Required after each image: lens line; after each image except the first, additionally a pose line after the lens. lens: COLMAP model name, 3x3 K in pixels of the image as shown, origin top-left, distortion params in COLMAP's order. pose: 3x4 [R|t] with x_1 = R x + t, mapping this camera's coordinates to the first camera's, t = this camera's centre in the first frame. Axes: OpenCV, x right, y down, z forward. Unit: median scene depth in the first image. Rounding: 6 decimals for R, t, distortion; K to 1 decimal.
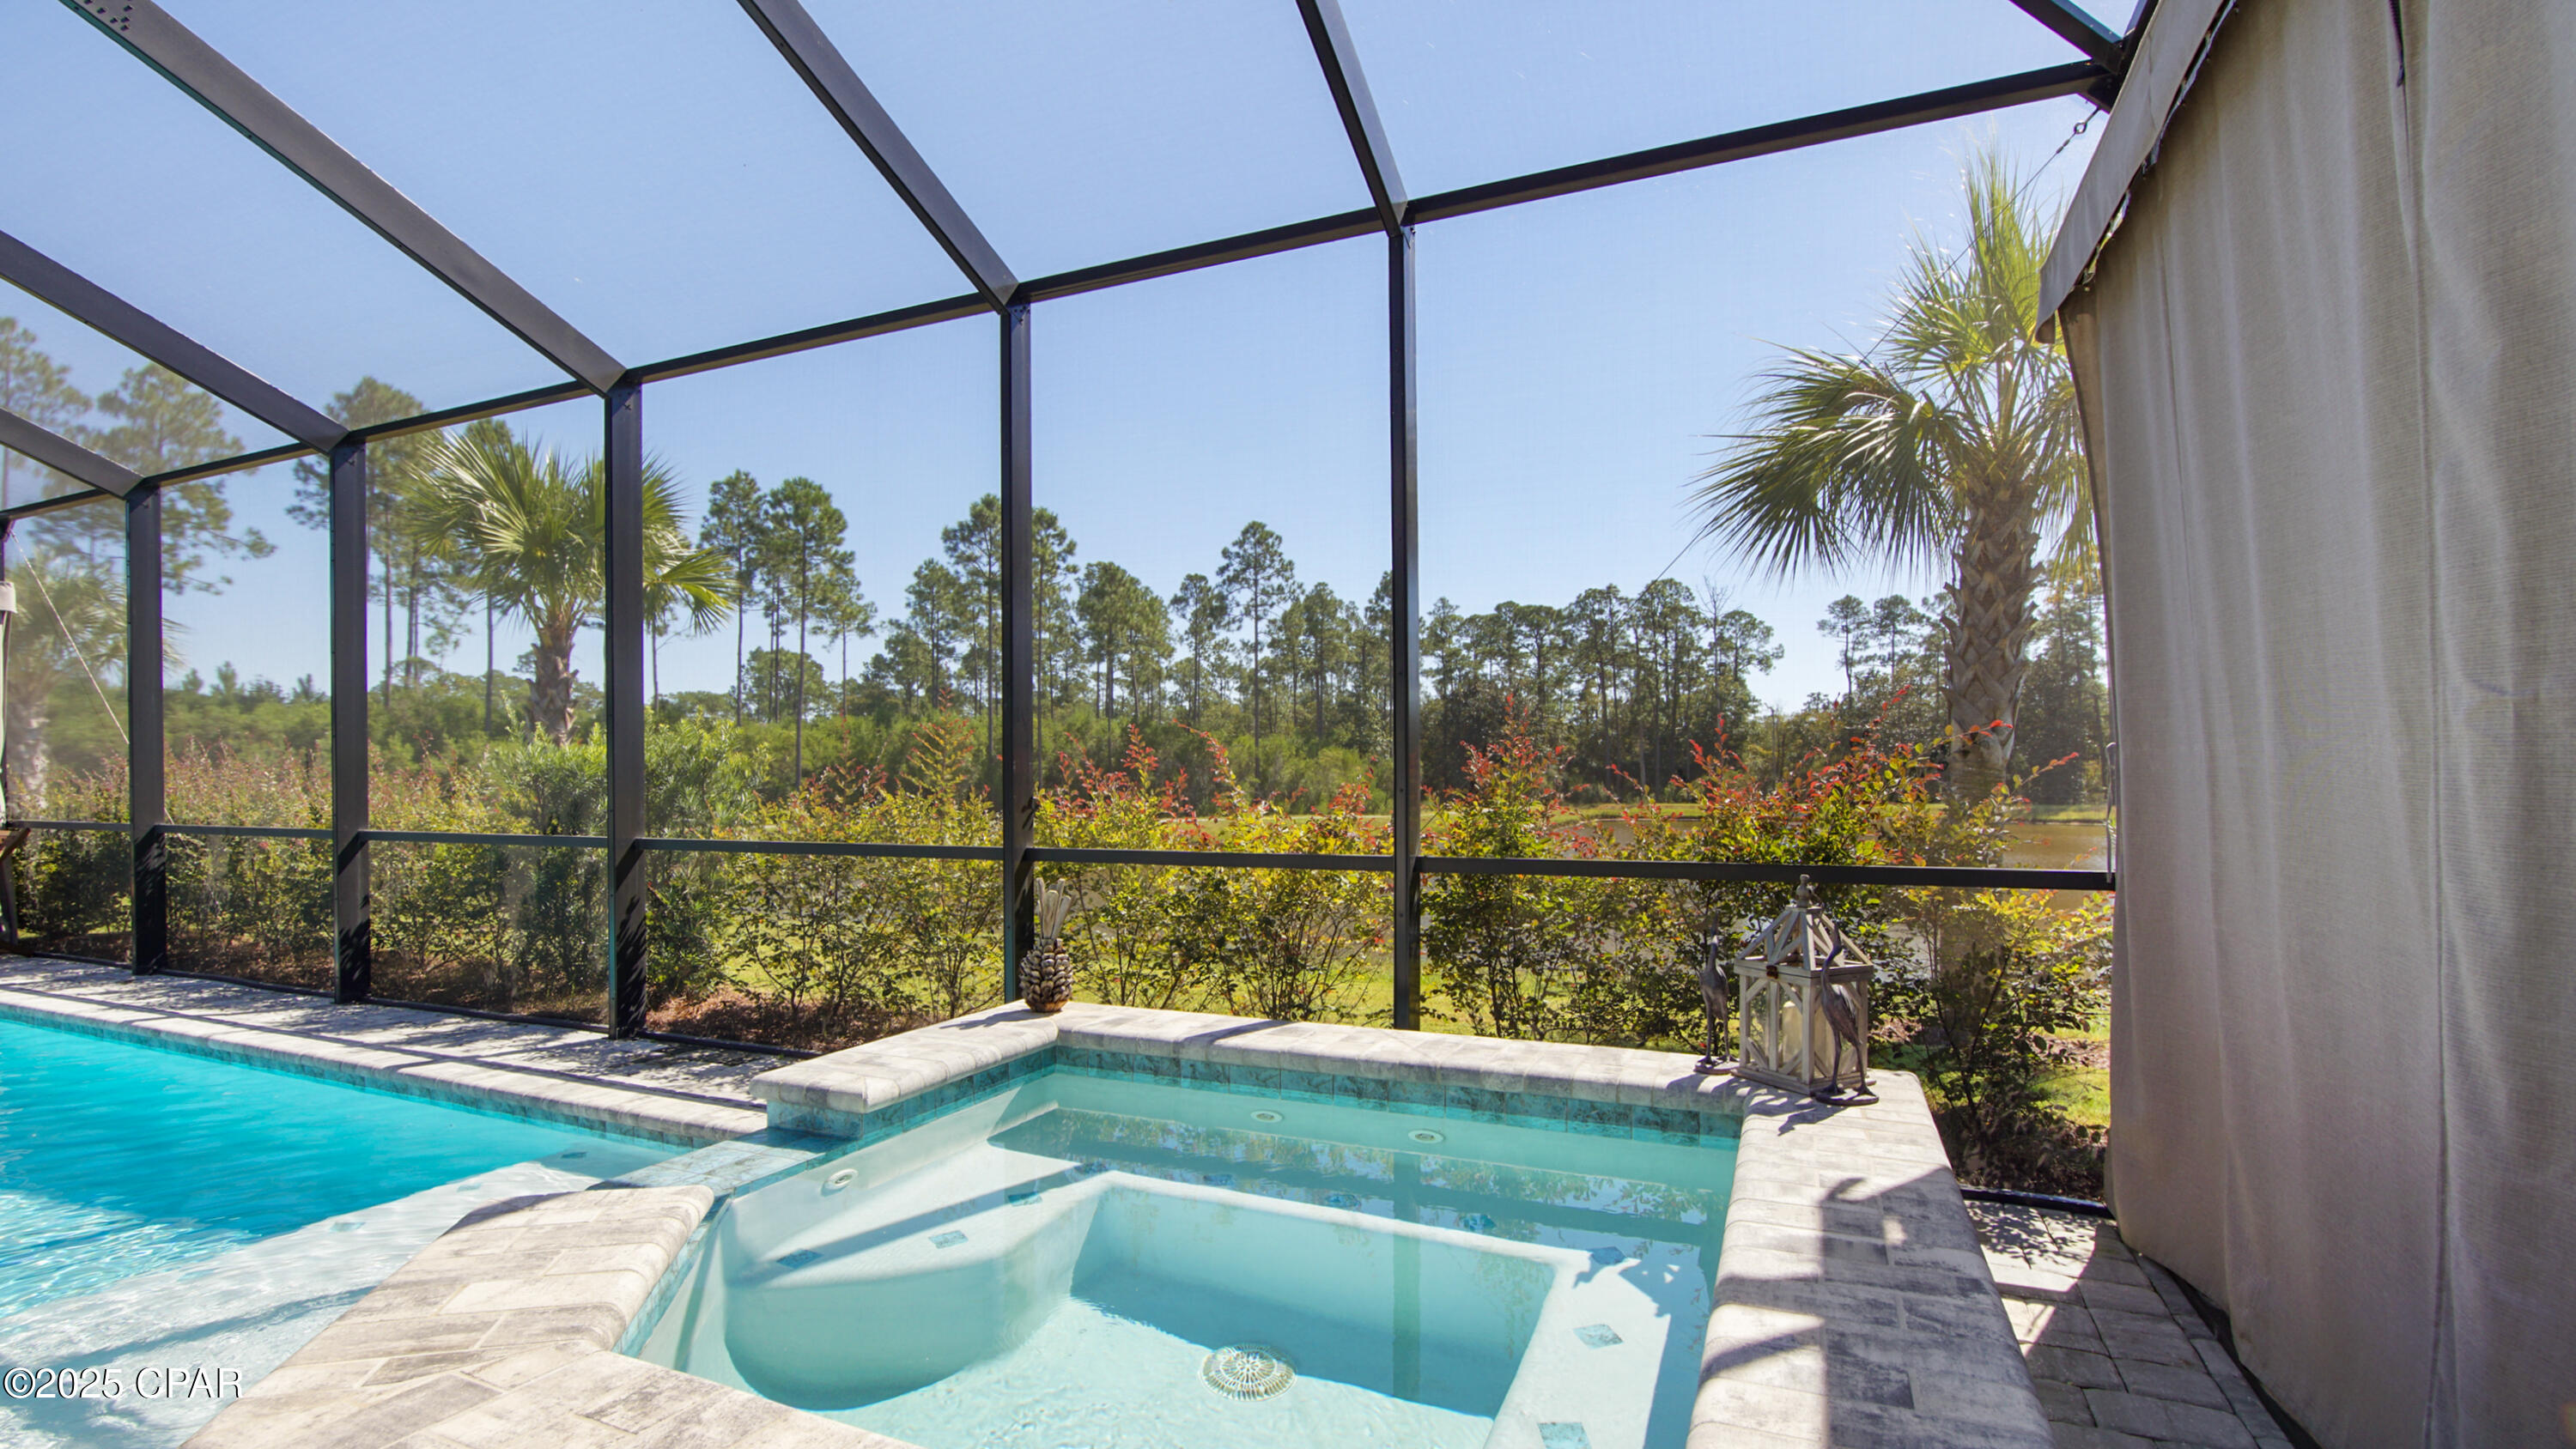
lens RADIAL K [[1201.7, 0, 1268.0], [0, 1201.7, 737.7], [0, 0, 1]] dist [-0.028205, 0.005439]
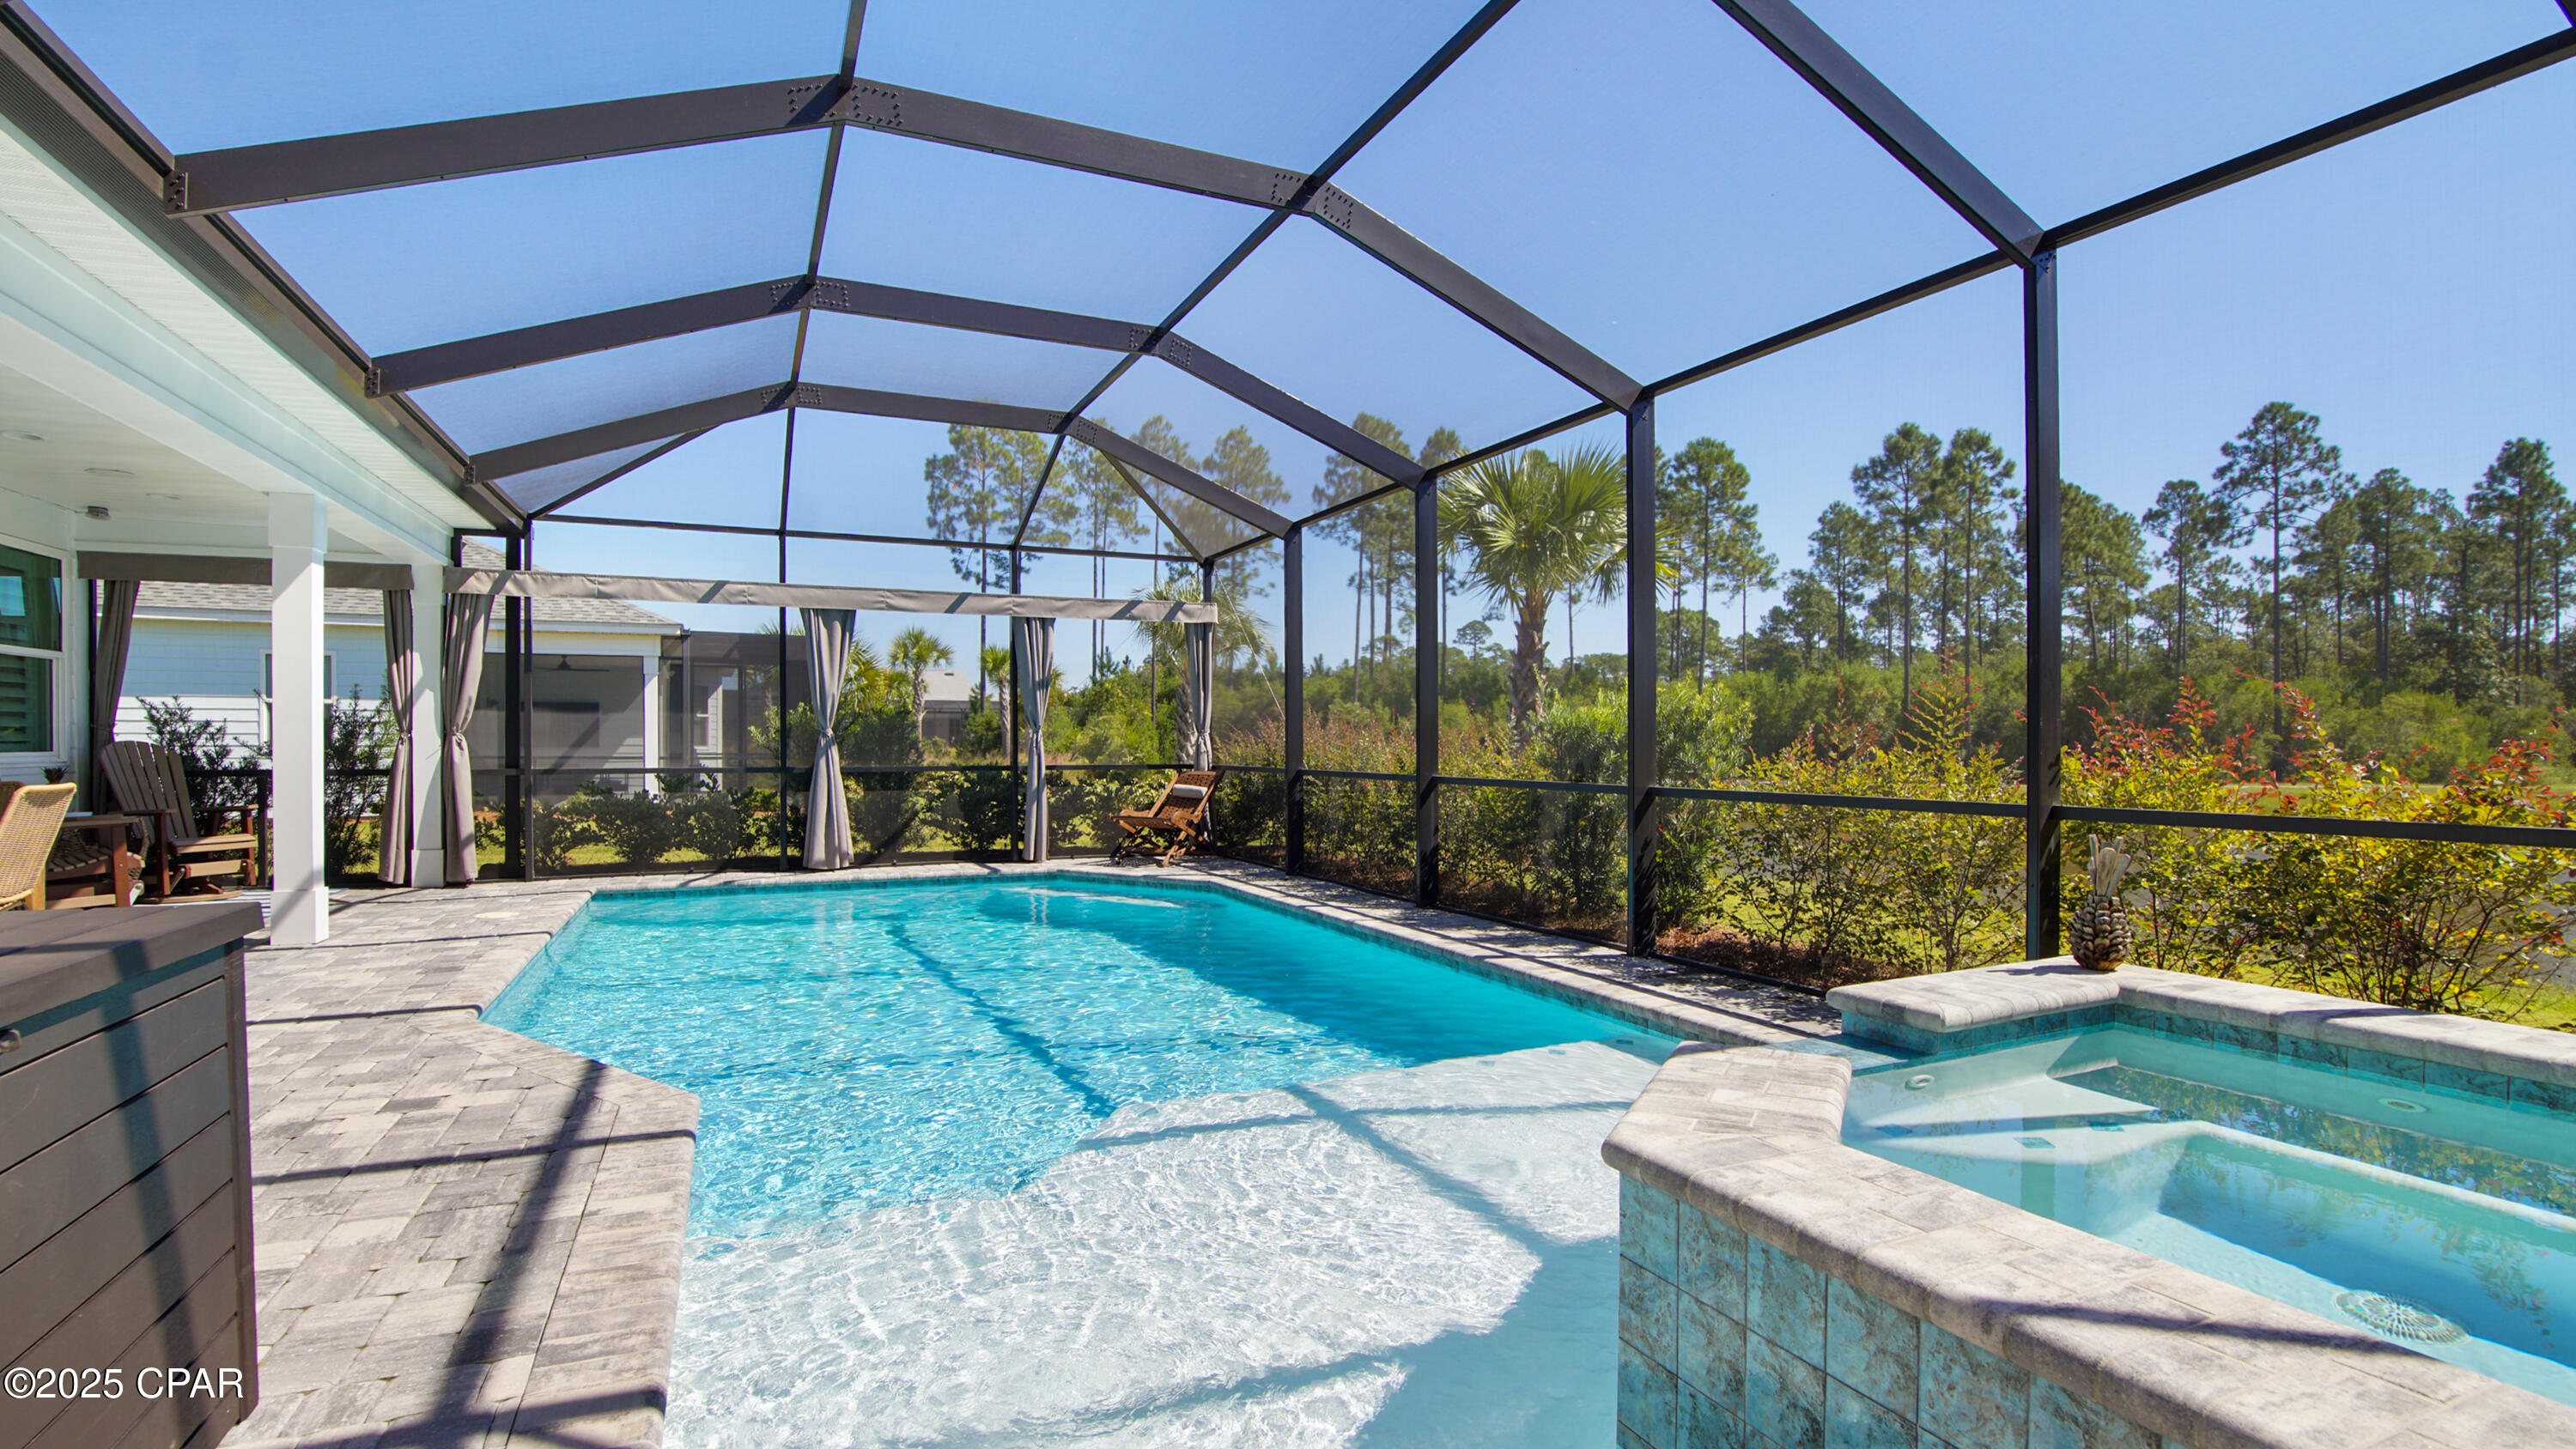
lens RADIAL K [[1201.7, 0, 1273.8], [0, 1201.7, 738.2], [0, 0, 1]] dist [-0.028205, 0.005439]
pose [[0.756206, 0.000628, -0.654333, -0.038367], [0.023409, 0.999333, 0.028012, -0.004445], [0.653914, -0.036501, 0.755688, -0.122164]]
